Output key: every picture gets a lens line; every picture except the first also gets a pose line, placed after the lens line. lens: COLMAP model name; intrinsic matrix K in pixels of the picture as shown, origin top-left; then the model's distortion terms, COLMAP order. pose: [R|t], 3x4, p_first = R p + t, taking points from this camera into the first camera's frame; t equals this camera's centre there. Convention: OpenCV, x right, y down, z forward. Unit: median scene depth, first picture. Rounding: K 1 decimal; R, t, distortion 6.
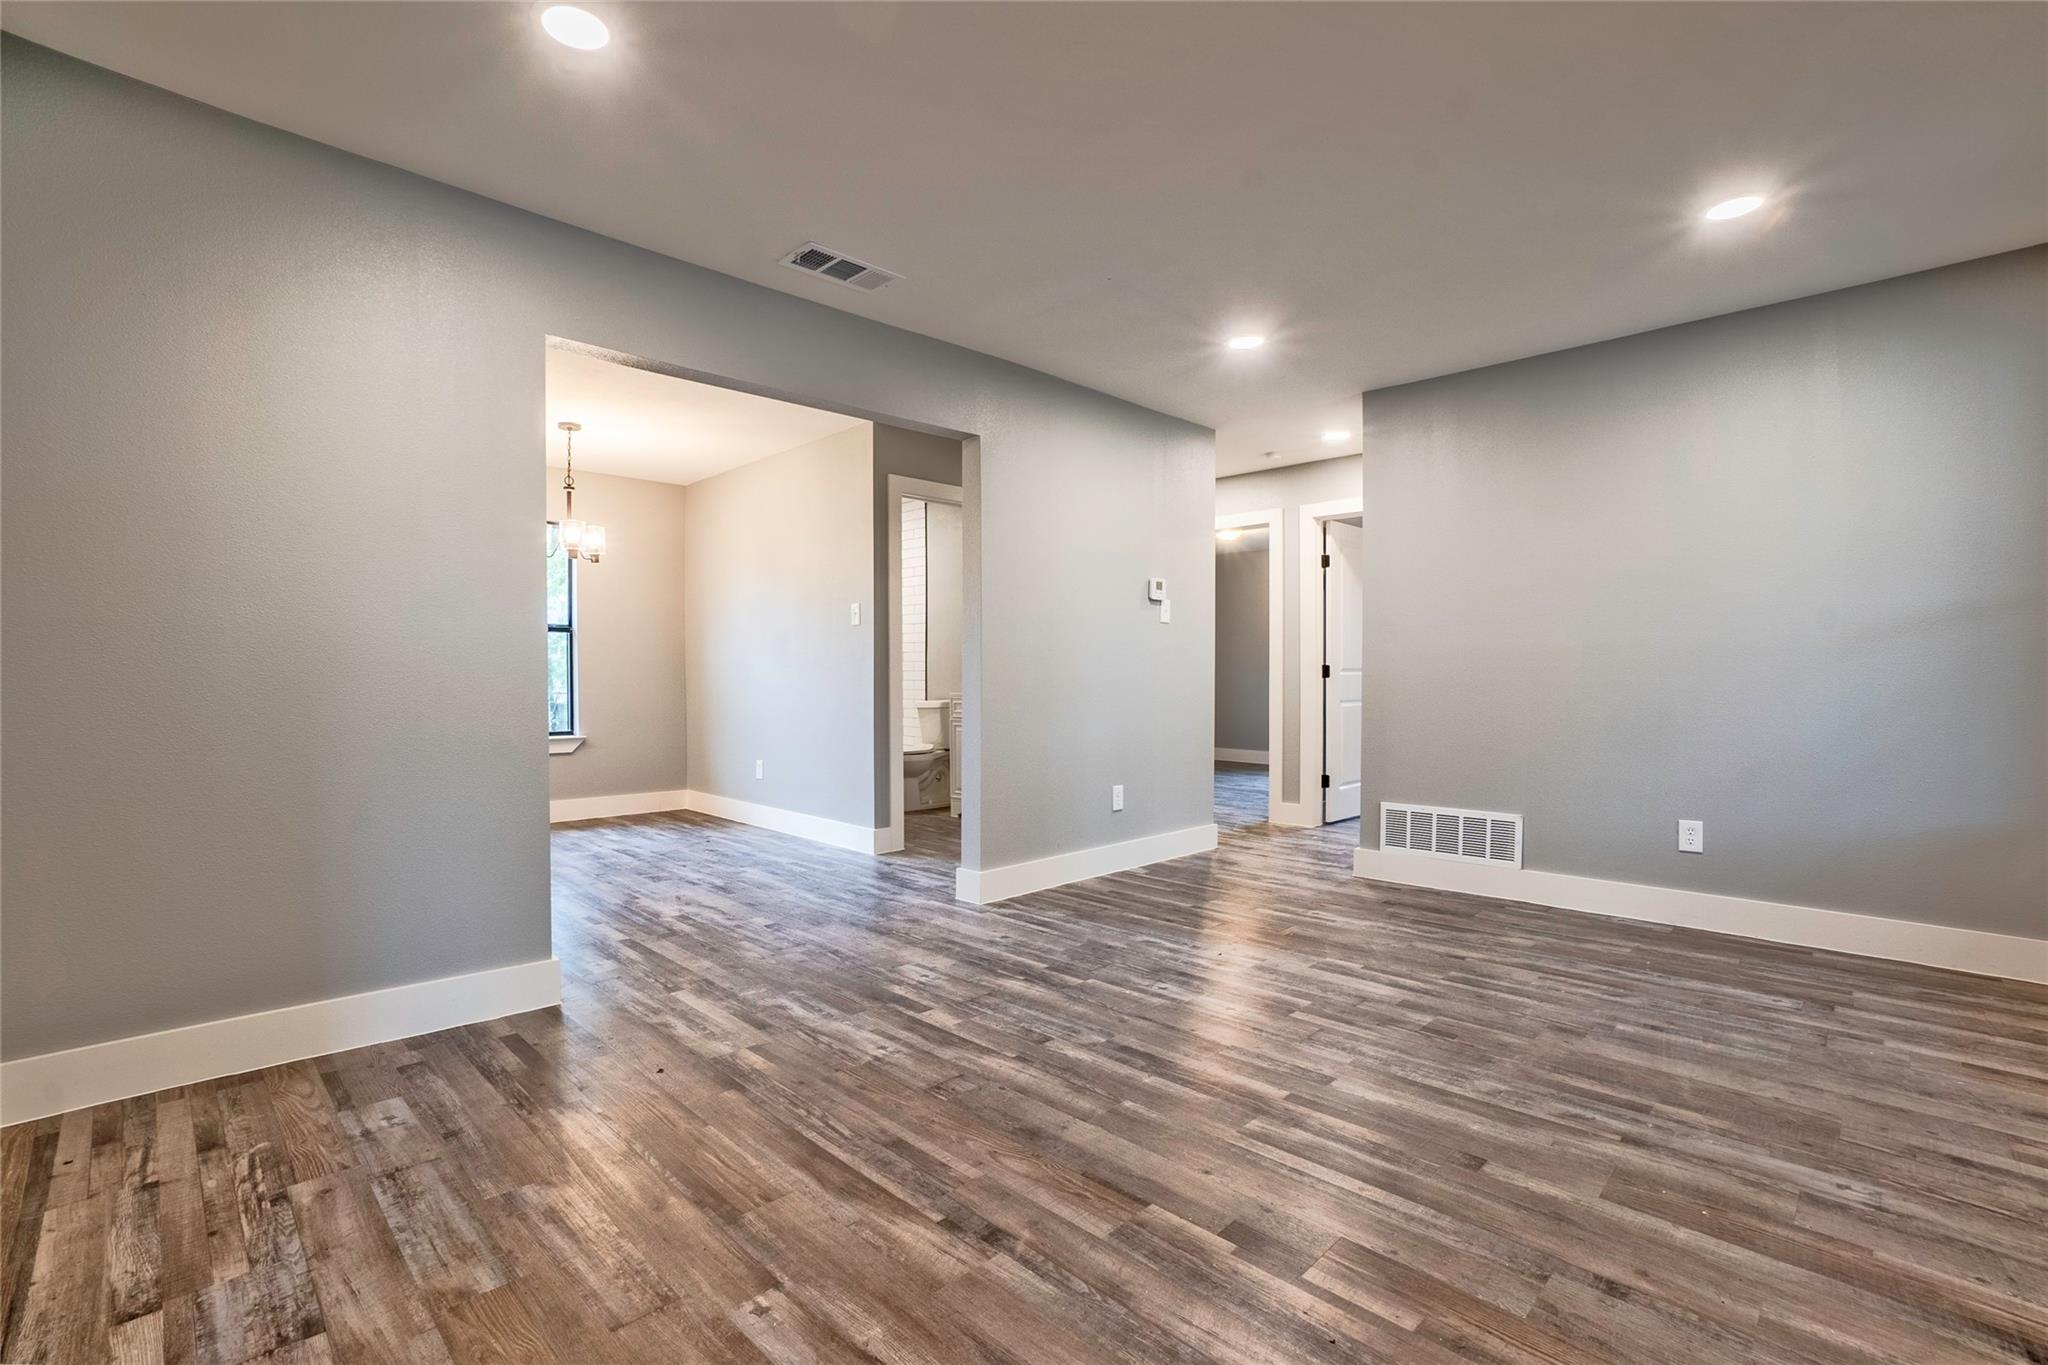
lens RADIAL K [[912.7, 0, 1016.9], [0, 912.7, 678.1], [0, 0, 1]] dist [-0.063356, 0.021565]
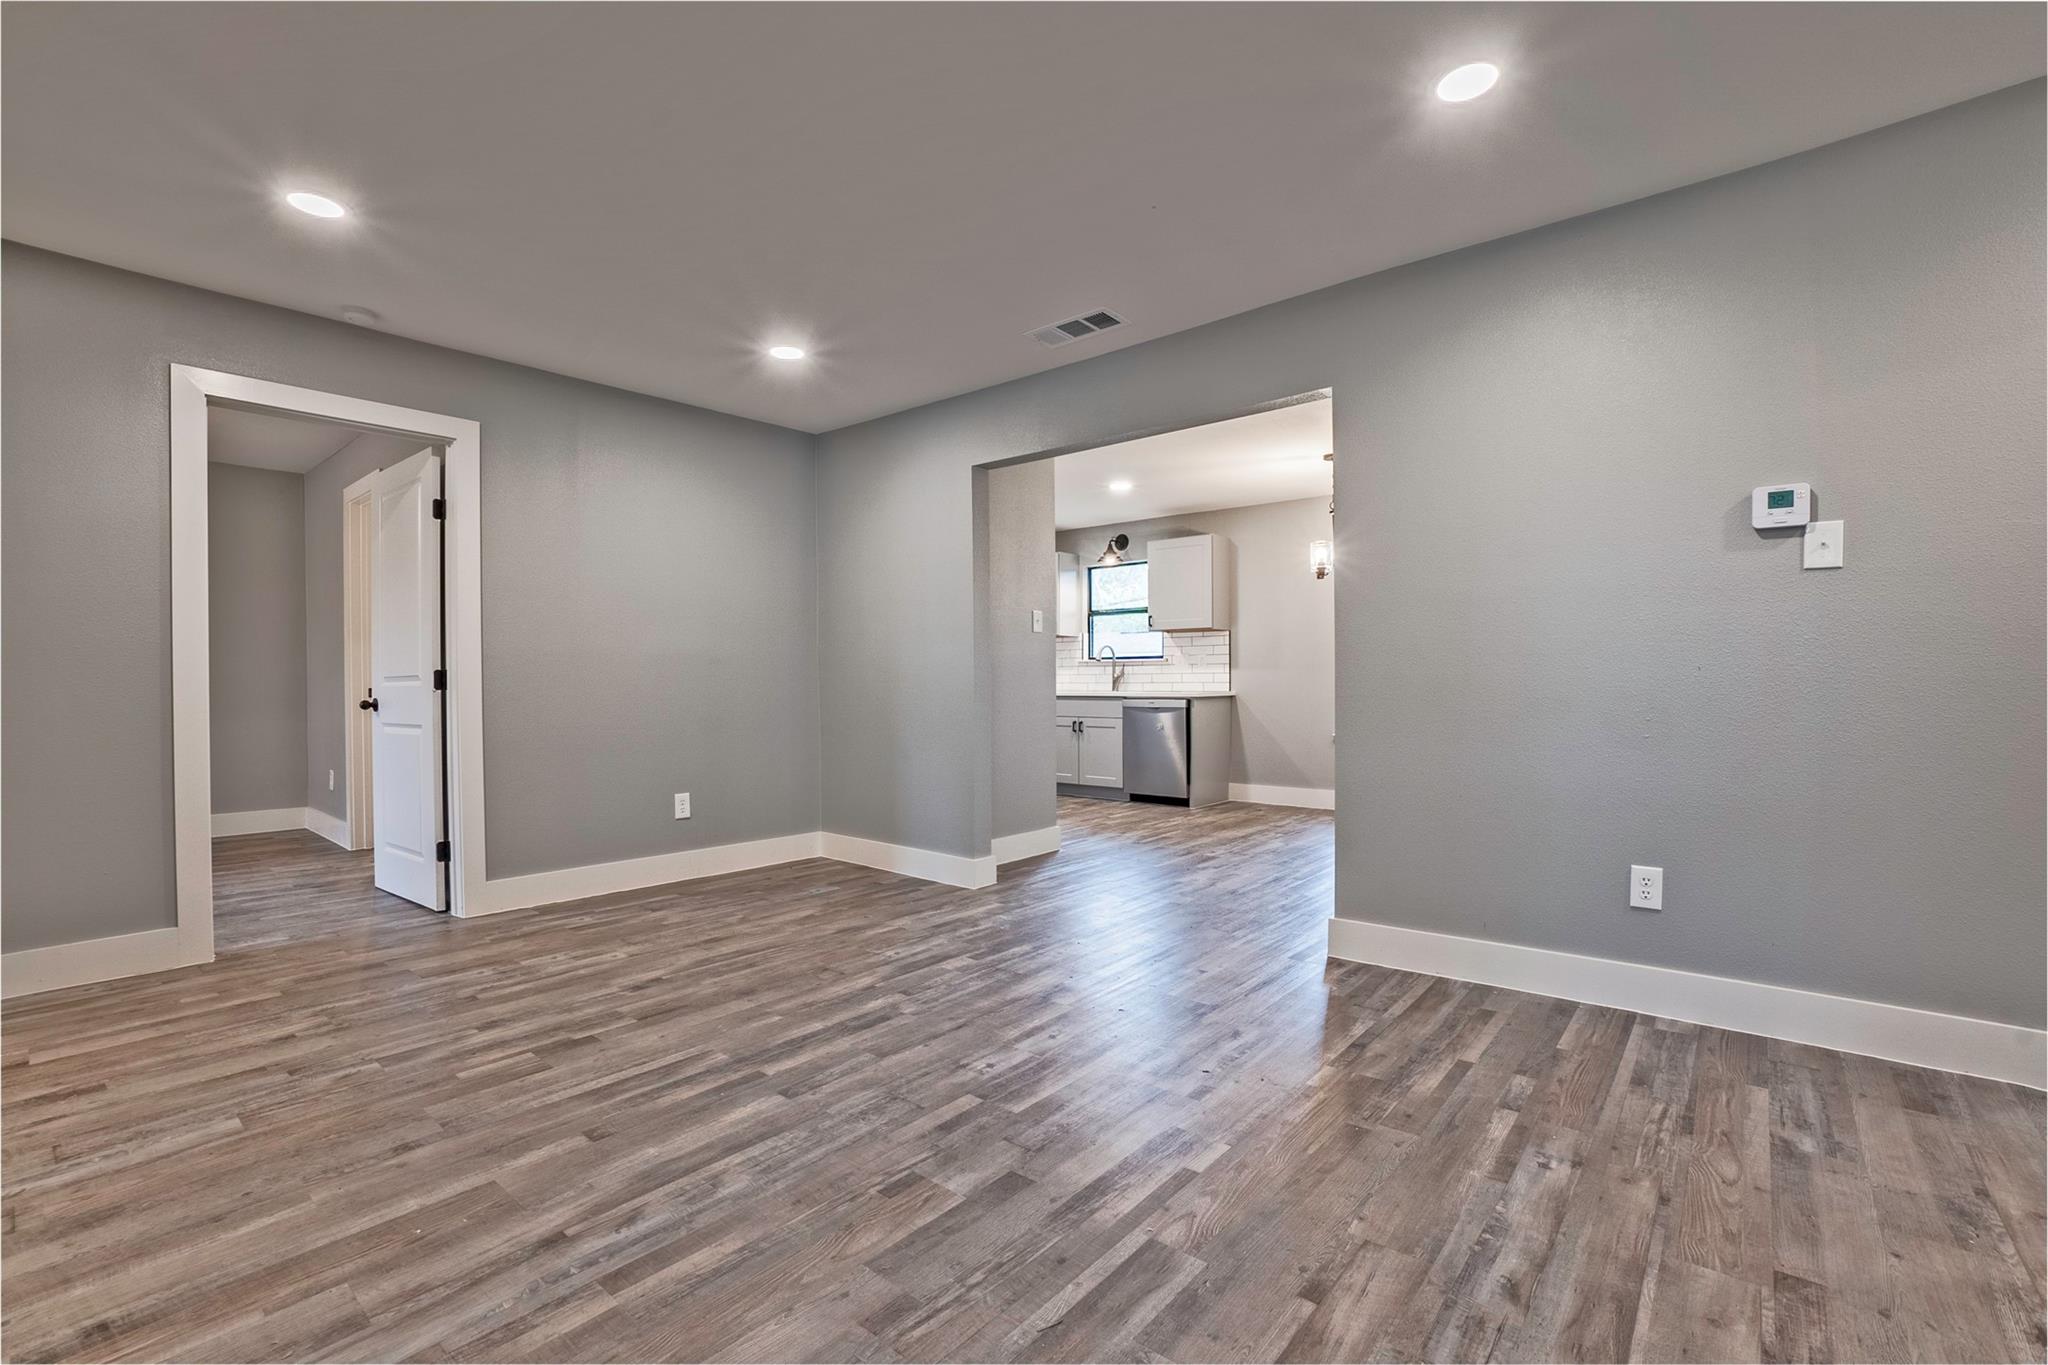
lens RADIAL K [[902.8, 0, 1020.1], [0, 902.8, 689.1], [0, 0, 1]] dist [-0.065797, 0.023842]
pose [[0.085646, 0.006995, -0.996301, 1.081277], [0.002594, 0.999970, 0.007244, 0.000458], [0.996322, -0.003204, 0.085625, 0.952020]]
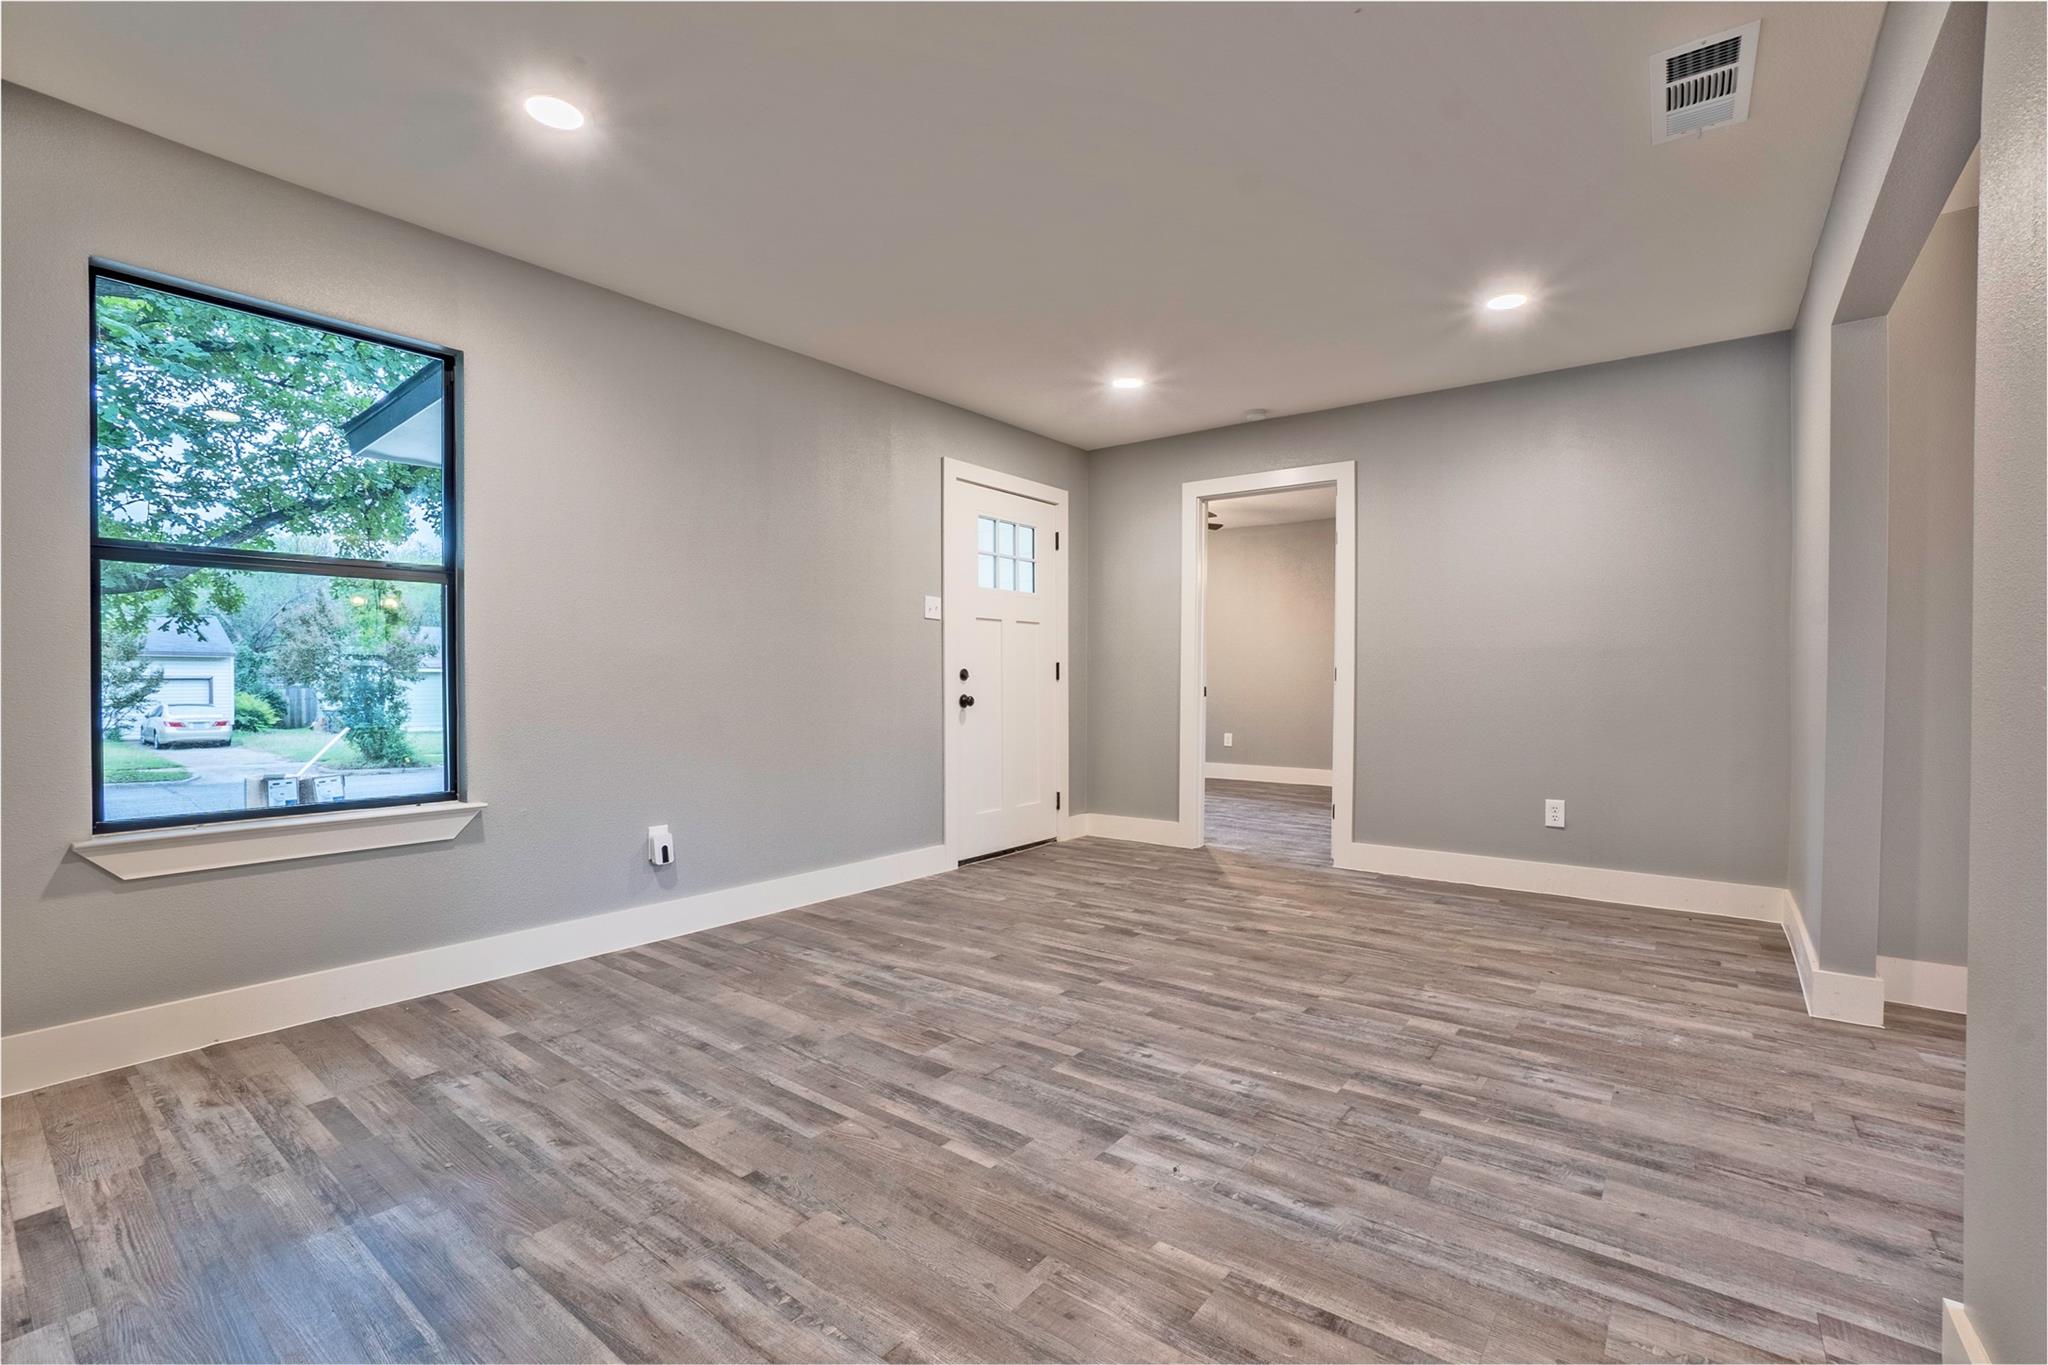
lens RADIAL K [[902.8, 0, 1020.1], [0, 902.8, 689.1], [0, 0, 1]] dist [-0.065797, 0.023842]
pose [[-0.991844, -0.001532, -0.127445, 0.467722], [-0.003532, 0.999874, 0.015465, -0.003281], [0.127405, 0.015789, -0.991725, 1.830880]]
